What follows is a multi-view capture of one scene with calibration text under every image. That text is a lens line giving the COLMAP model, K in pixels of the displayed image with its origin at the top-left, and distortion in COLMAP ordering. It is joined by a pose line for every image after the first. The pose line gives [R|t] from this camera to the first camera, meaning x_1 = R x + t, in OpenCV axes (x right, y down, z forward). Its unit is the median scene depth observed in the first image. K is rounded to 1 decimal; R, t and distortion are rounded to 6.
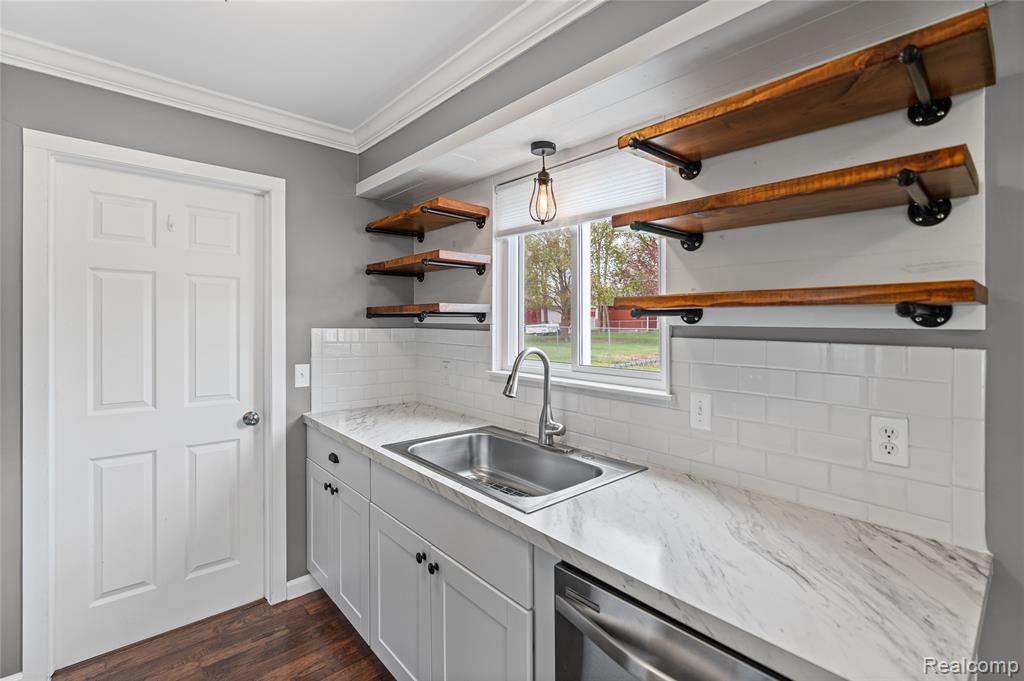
lens RADIAL K [[470.7, 0, 513.1], [0, 470.7, 333.7], [0, 0, 1]] dist [0.007597, 0.000686]
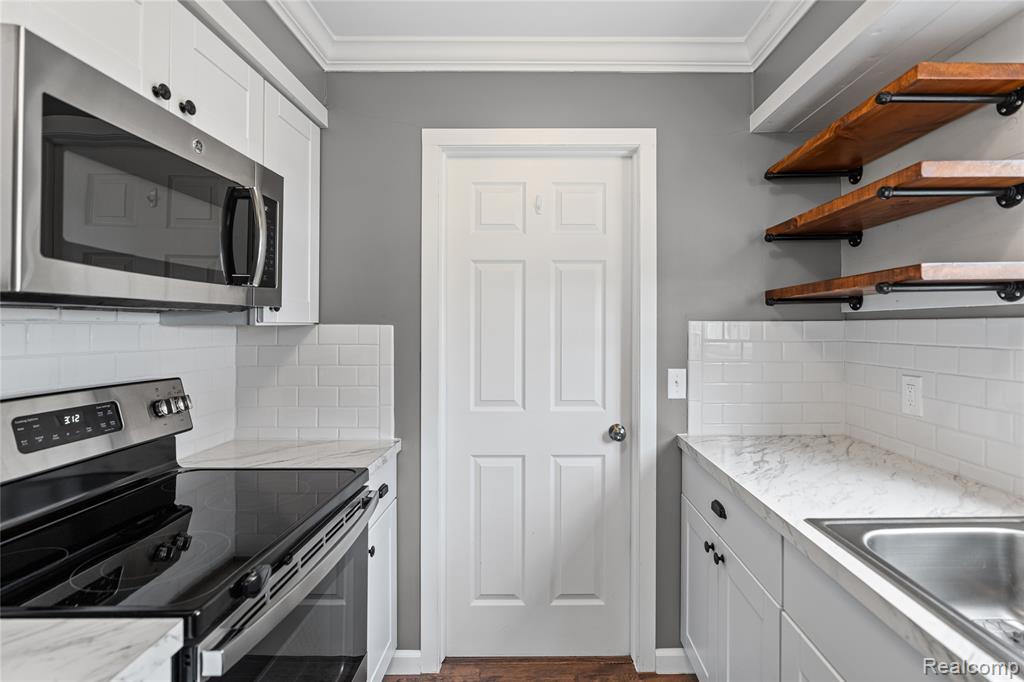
lens RADIAL K [[446.7, 0, 544.6], [0, 446.7, 338.1], [0, 0, 1]] dist [-0.021882, 0.000201]
pose [[0.751631, 0.000168, -0.659584, -0.141121], [-0.005418, 0.999968, -0.005919, 0.021707], [0.659562, 0.008023, 0.751607, 0.336711]]
